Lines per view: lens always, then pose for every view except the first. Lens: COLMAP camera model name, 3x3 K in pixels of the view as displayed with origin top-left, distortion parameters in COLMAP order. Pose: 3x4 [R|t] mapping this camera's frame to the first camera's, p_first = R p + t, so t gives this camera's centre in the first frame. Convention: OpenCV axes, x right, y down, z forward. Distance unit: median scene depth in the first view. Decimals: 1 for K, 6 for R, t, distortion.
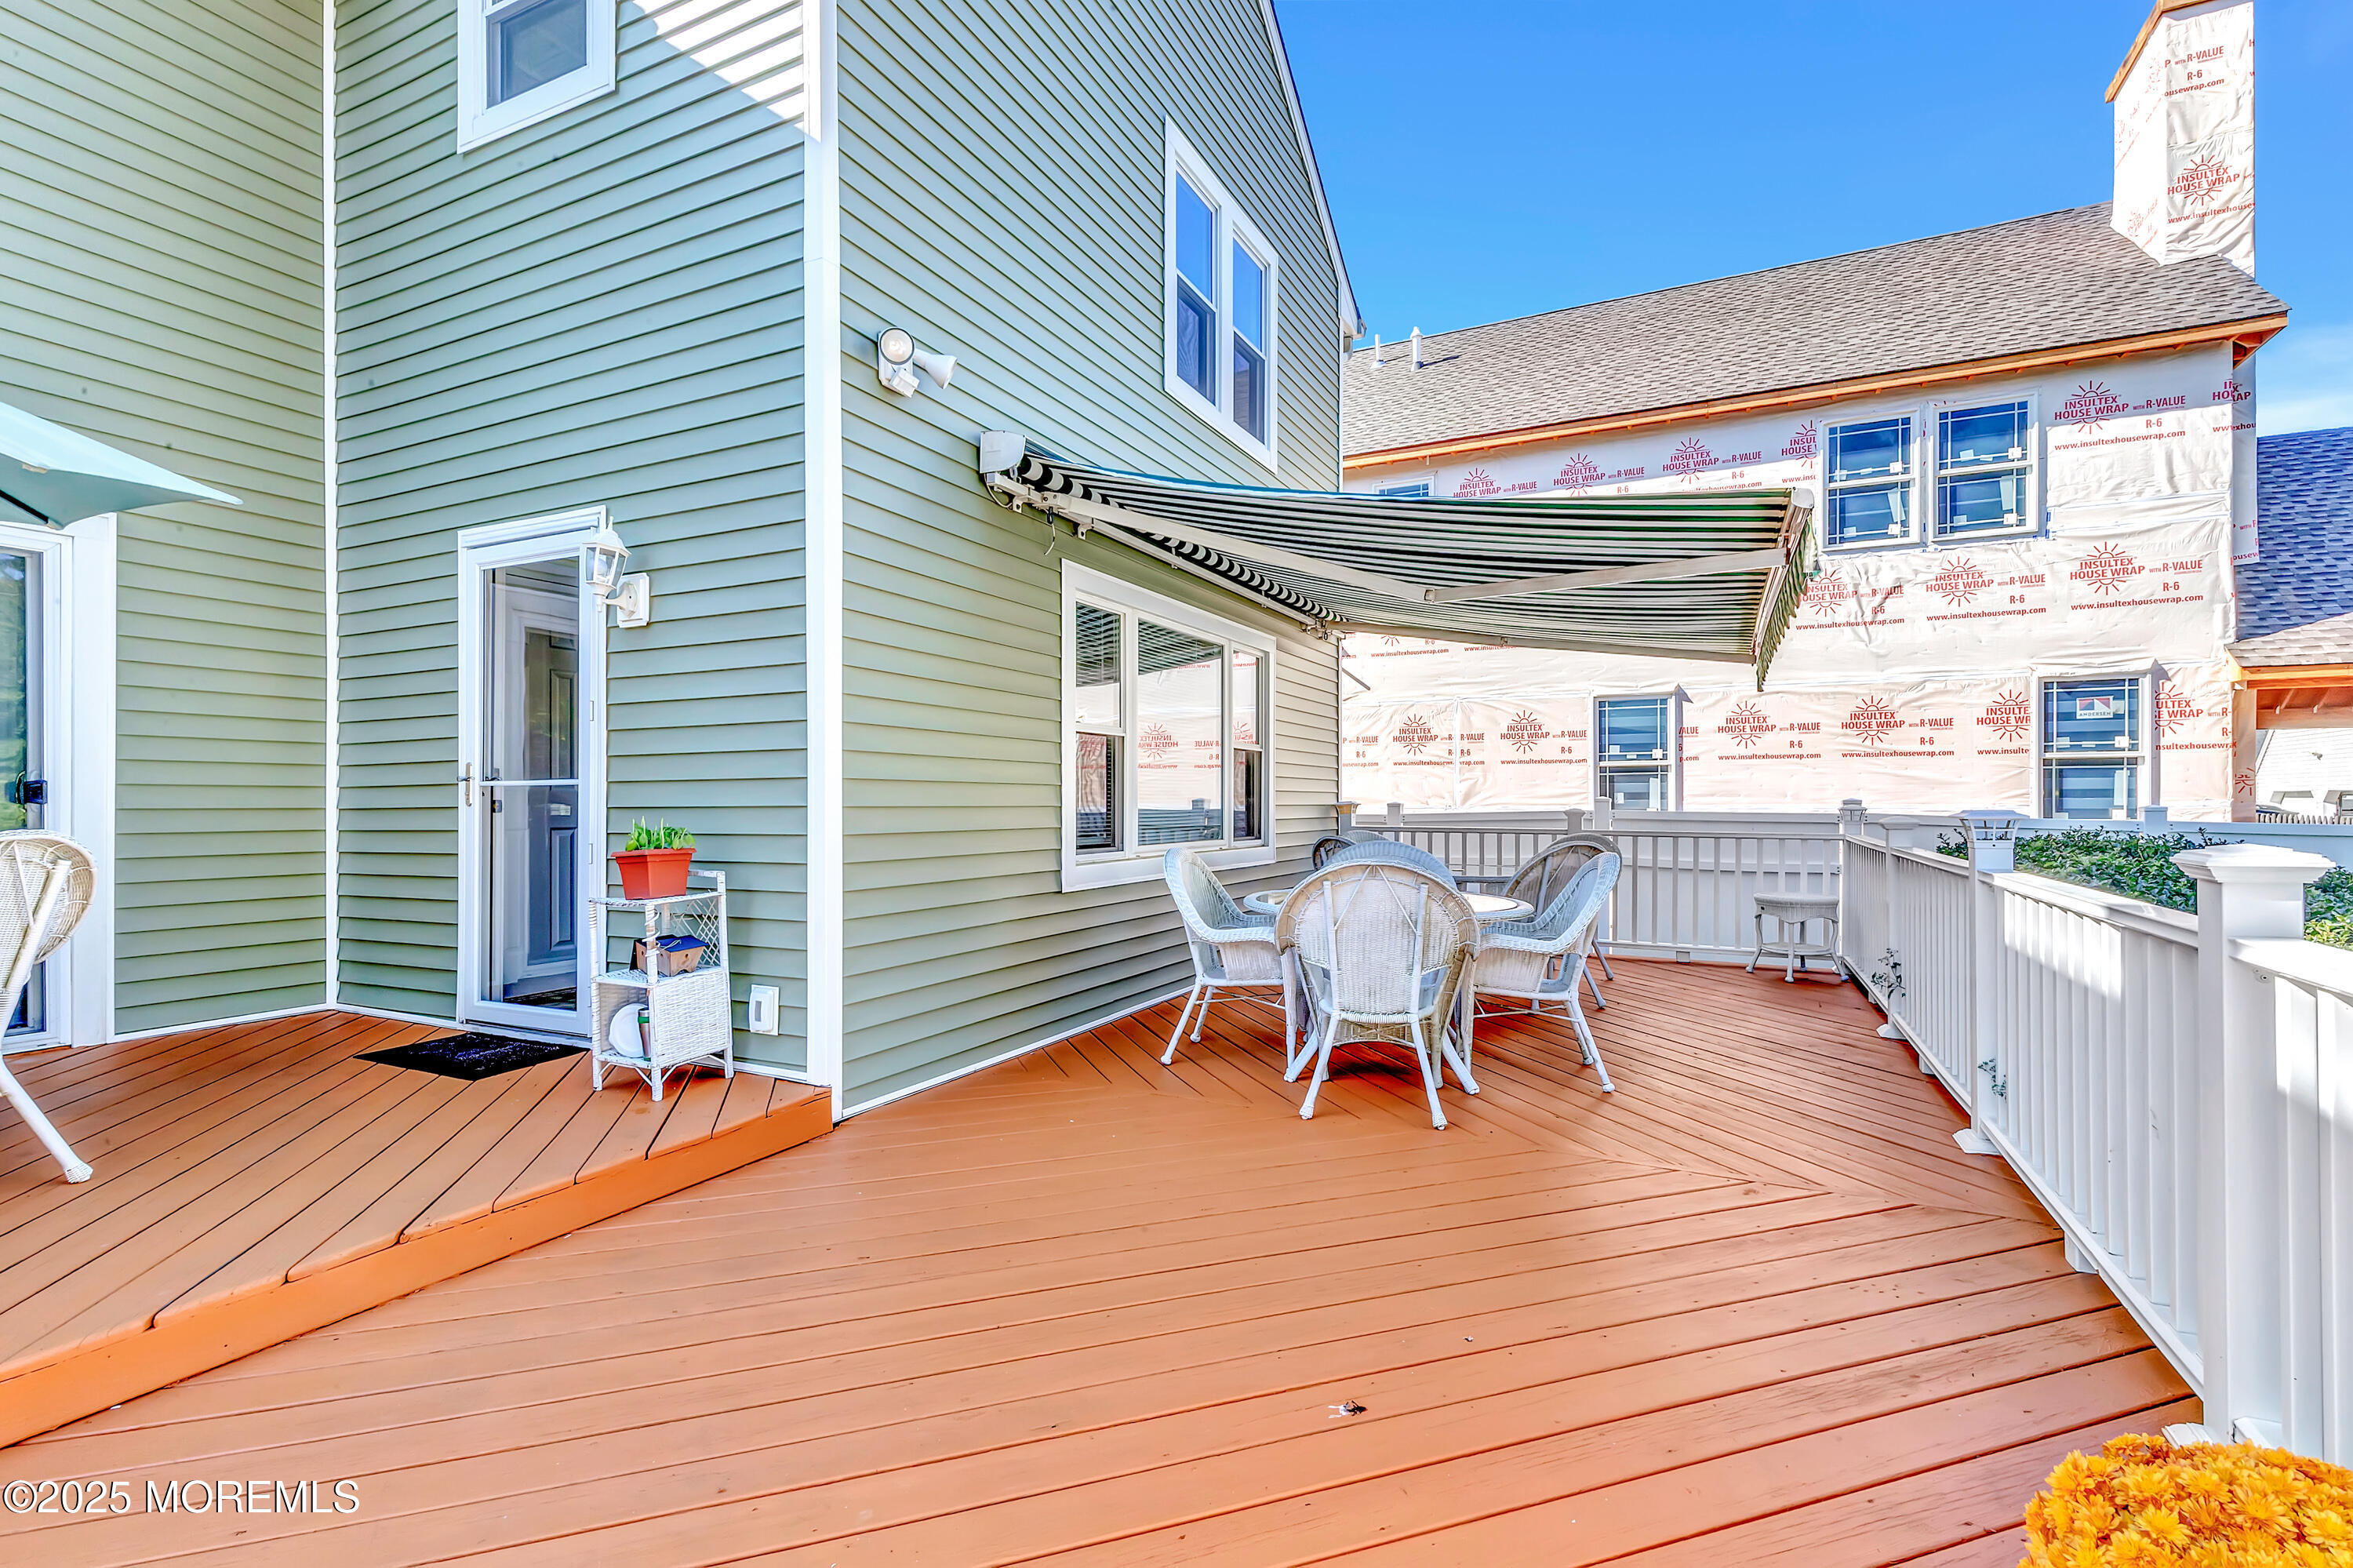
lens RADIAL K [[1075.3, 0, 1201.7], [0, 1075.3, 822.3], [0, 0, 1]] dist [0.005796, -0.002162]
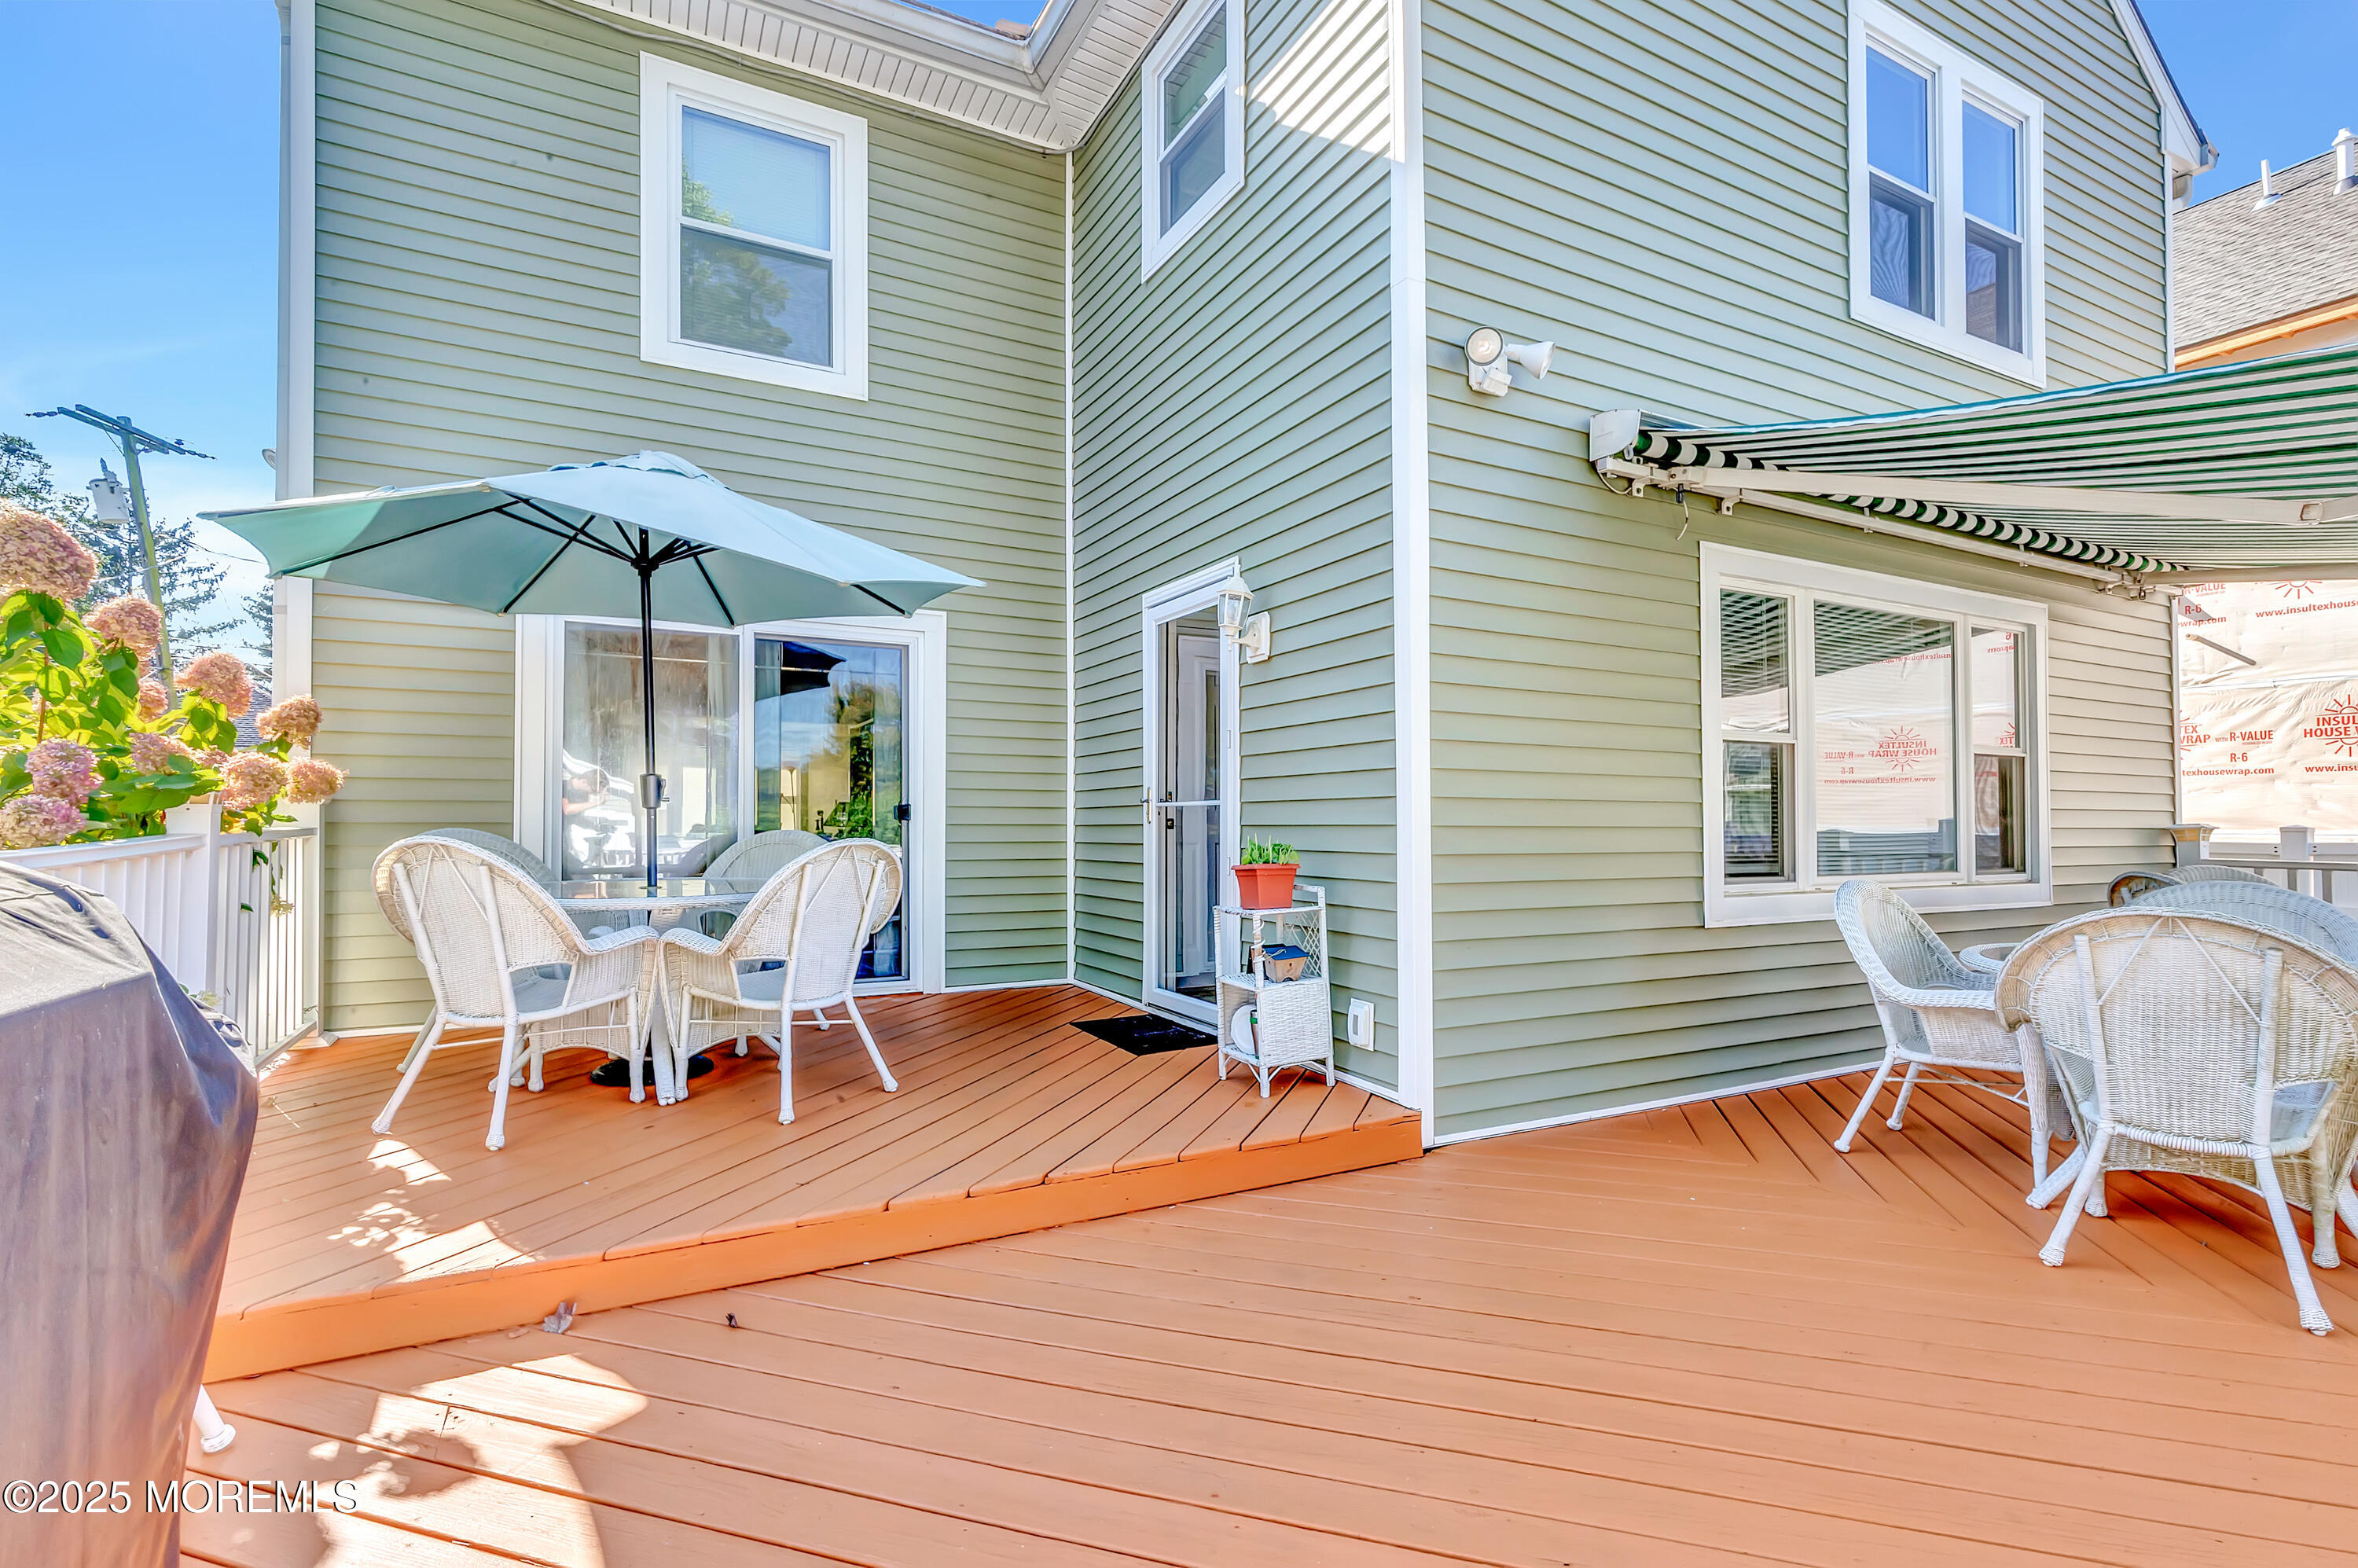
lens RADIAL K [[1077.6, 0, 1192.1], [0, 1077.6, 813.6], [0, 0, 1]] dist [0.005796, -0.002162]
pose [[0.800521, -0.000557, -0.599304, 0.071019], [-0.015427, 0.999649, -0.021535, -0.001048], [0.599105, 0.026485, 0.800232, 0.072487]]
